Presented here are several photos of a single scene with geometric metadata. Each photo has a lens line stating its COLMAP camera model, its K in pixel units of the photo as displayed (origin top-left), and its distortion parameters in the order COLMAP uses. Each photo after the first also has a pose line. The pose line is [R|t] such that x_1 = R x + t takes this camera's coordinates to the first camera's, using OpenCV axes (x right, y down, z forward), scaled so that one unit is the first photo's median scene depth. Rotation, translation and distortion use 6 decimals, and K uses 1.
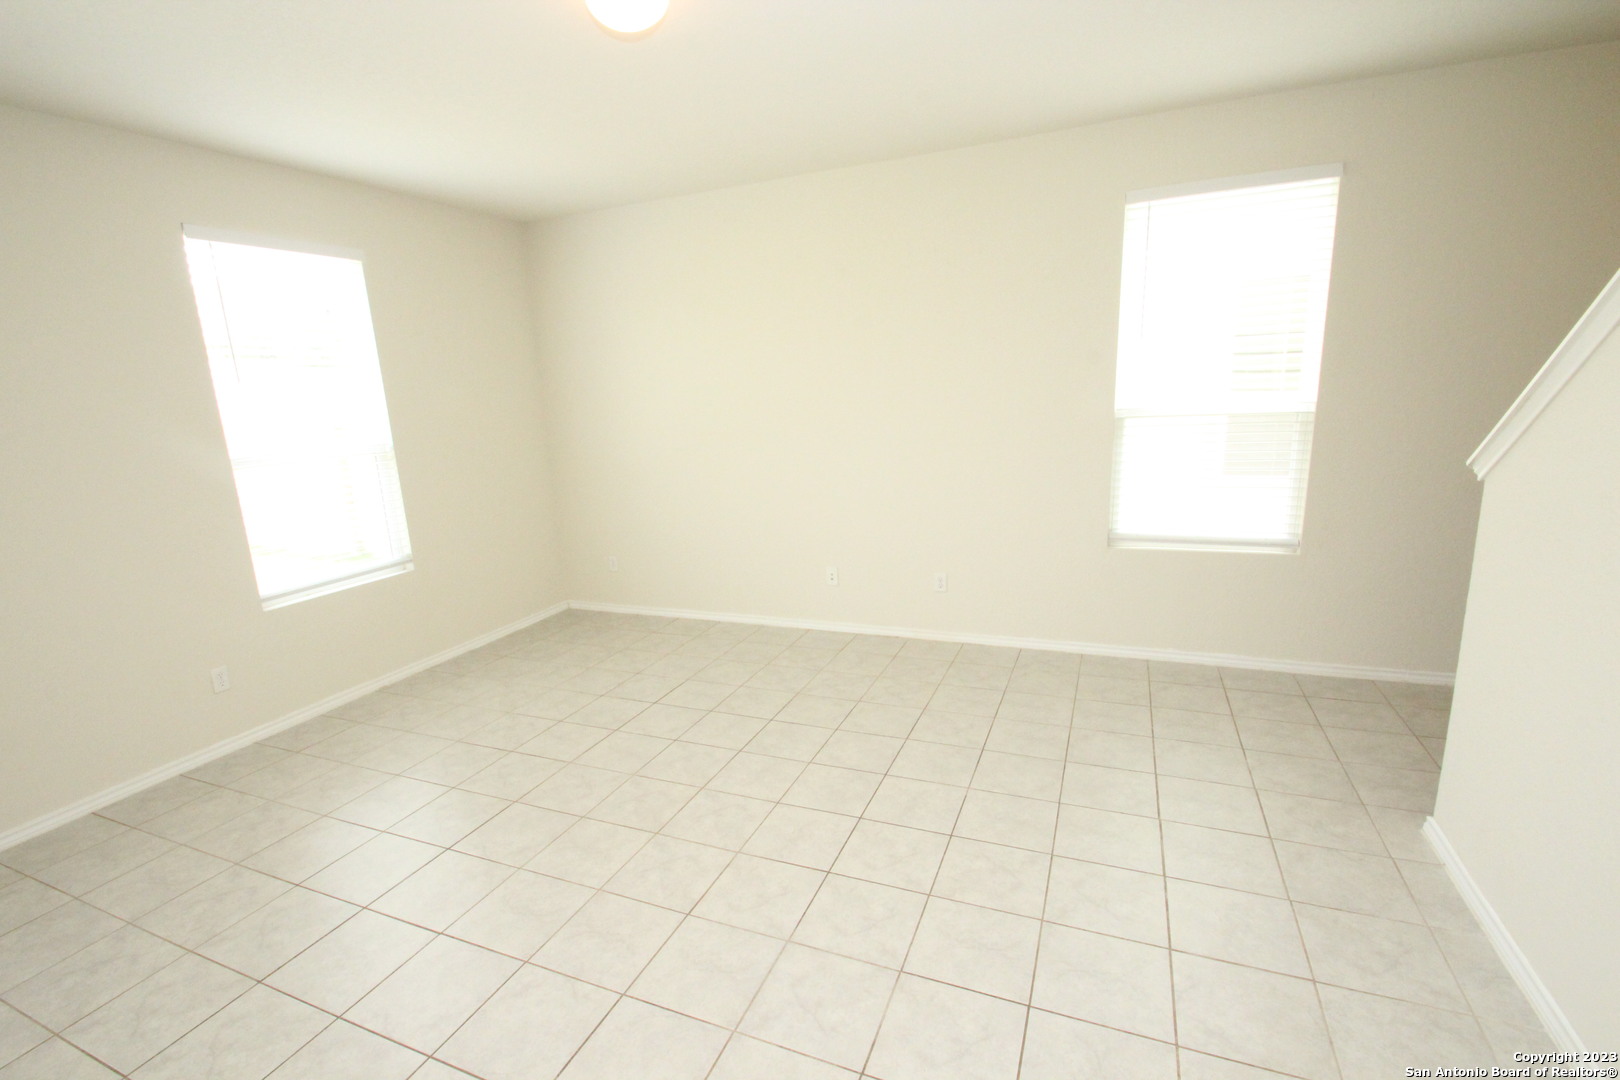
lens RADIAL K [[751.8, 0, 786.8], [0, 751.8, 565.4], [0, 0, 1]] dist [0.010407, -0.013082]
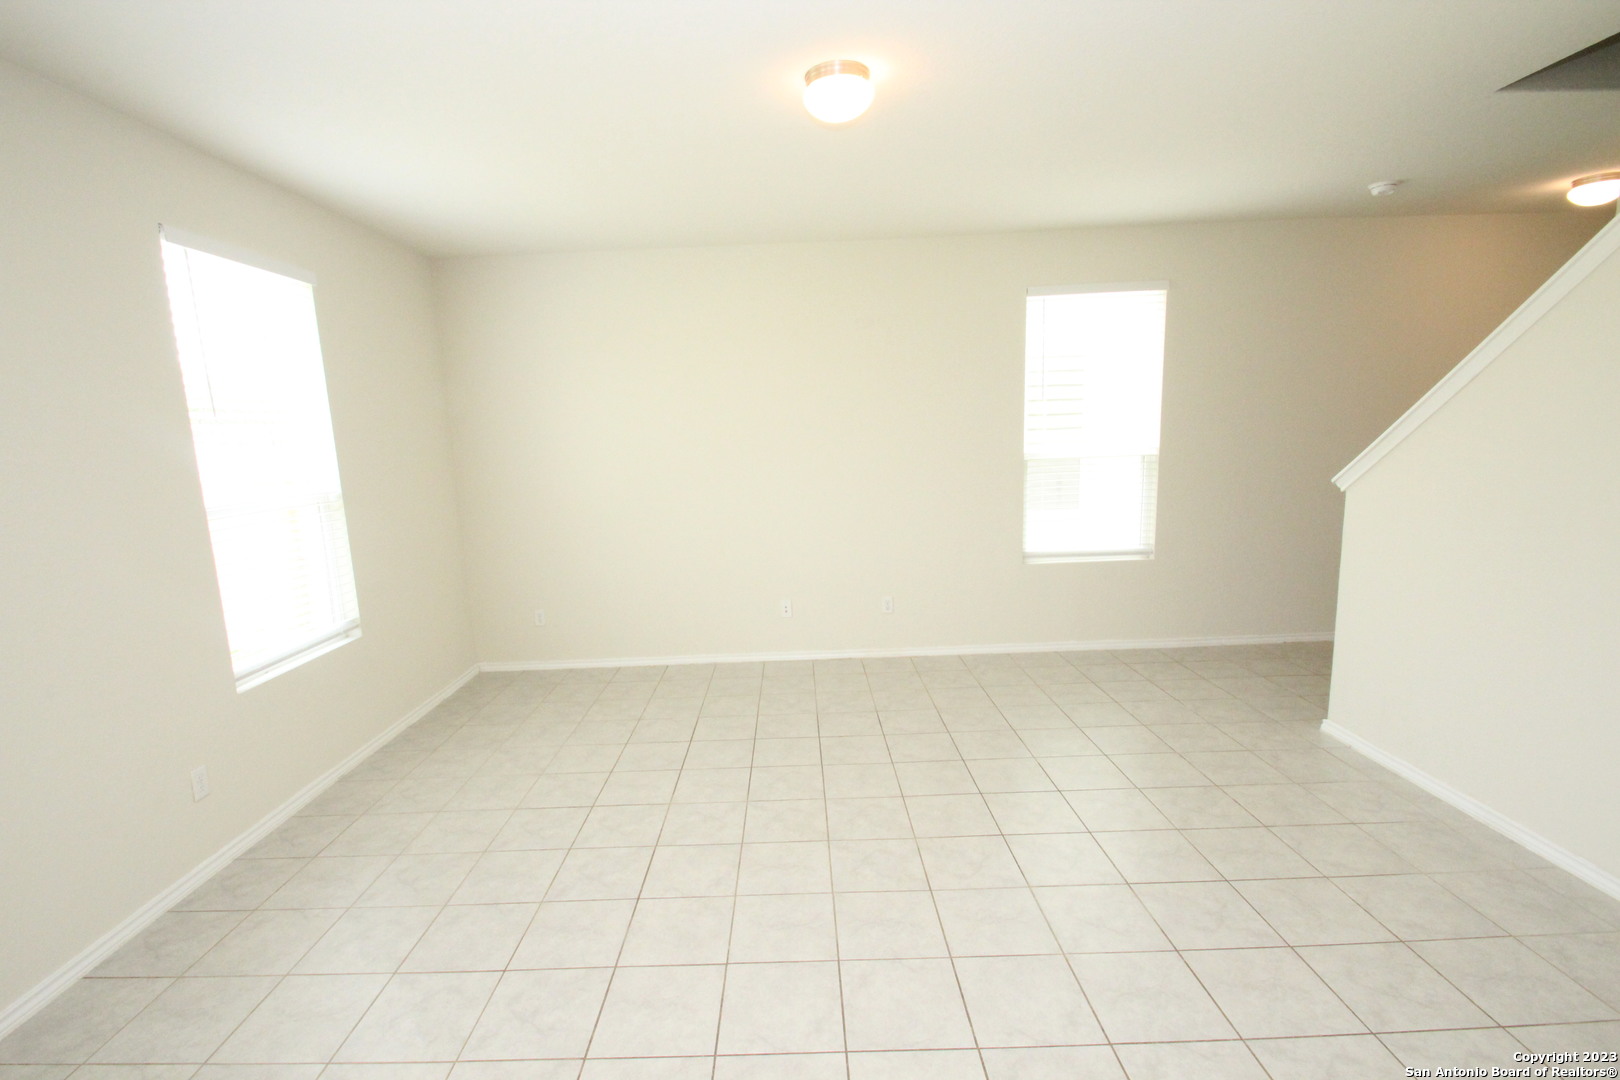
lens RADIAL K [[751.8, 0, 786.8], [0, 751.8, 565.4], [0, 0, 1]] dist [0.010407, -0.013082]
pose [[0.919172, -0.055182, 0.389973, -0.446854], [0.084784, 0.994646, -0.059093, 0.020801], [-0.384624, 0.087380, 0.918928, 0.011512]]
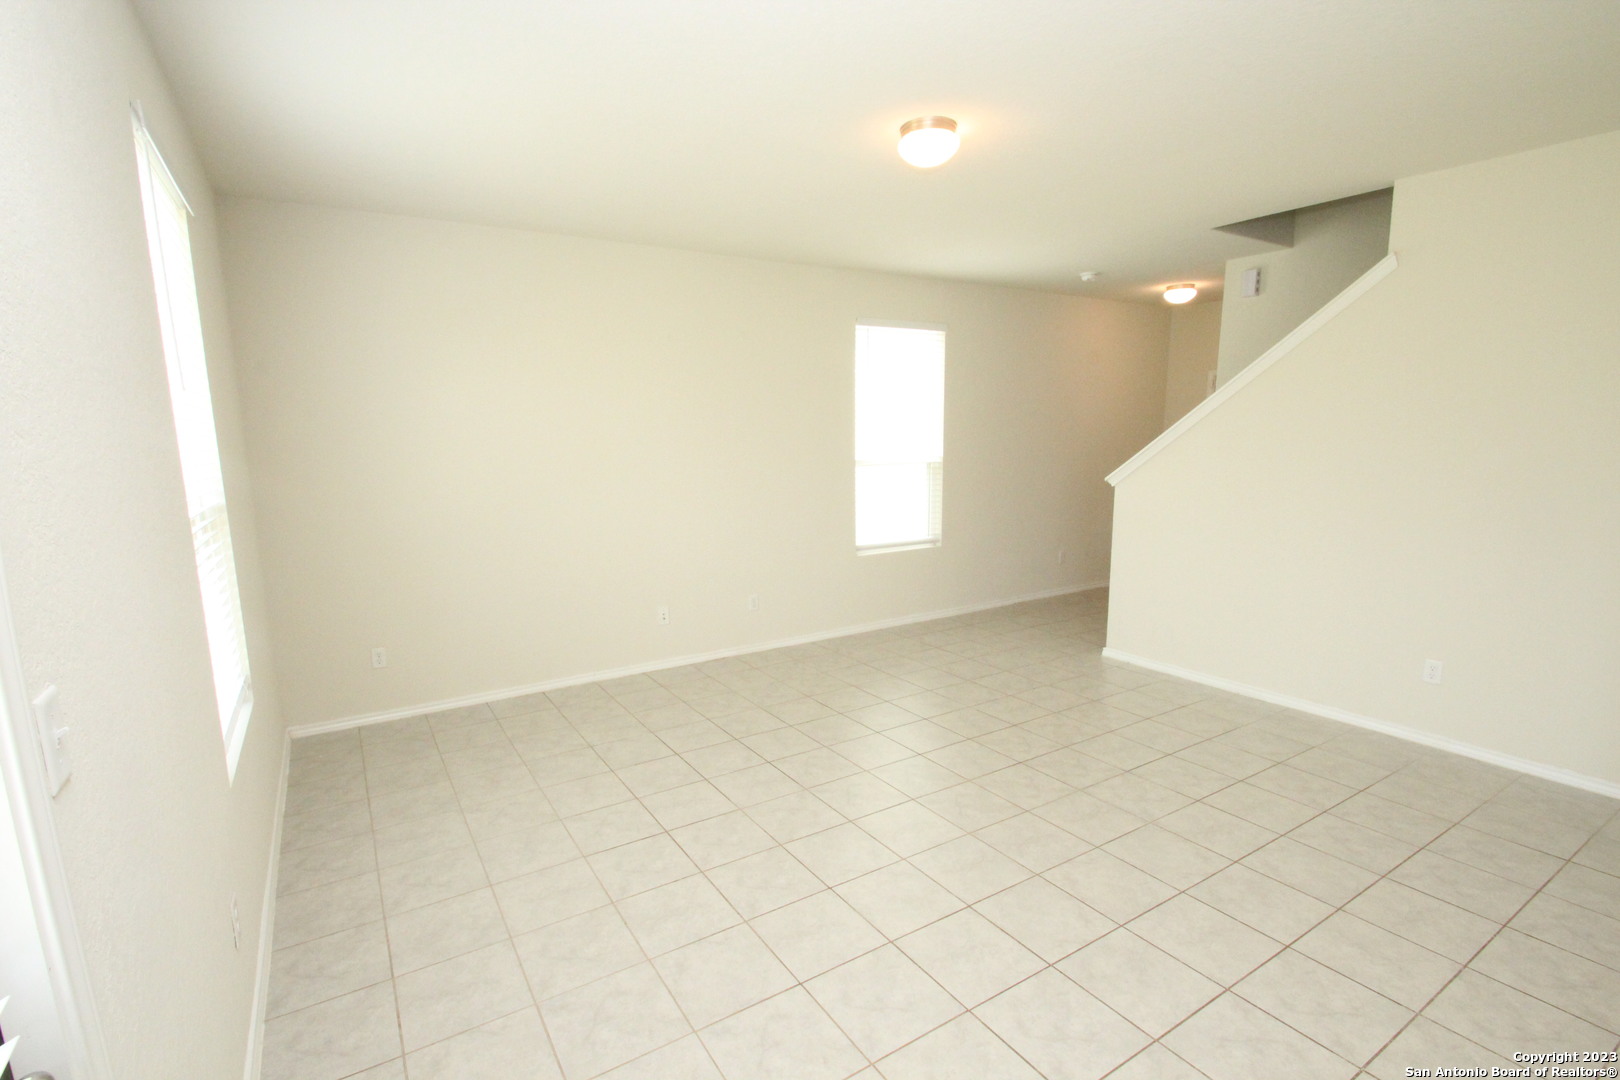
lens RADIAL K [[751.8, 0, 786.8], [0, 751.8, 565.4], [0, 0, 1]] dist [0.010407, -0.013082]
pose [[0.571025, -0.101379, 0.814649, -0.877636], [0.177345, 0.984147, -0.001837, -0.028910], [-0.801548, 0.145523, 0.579951, 0.302440]]
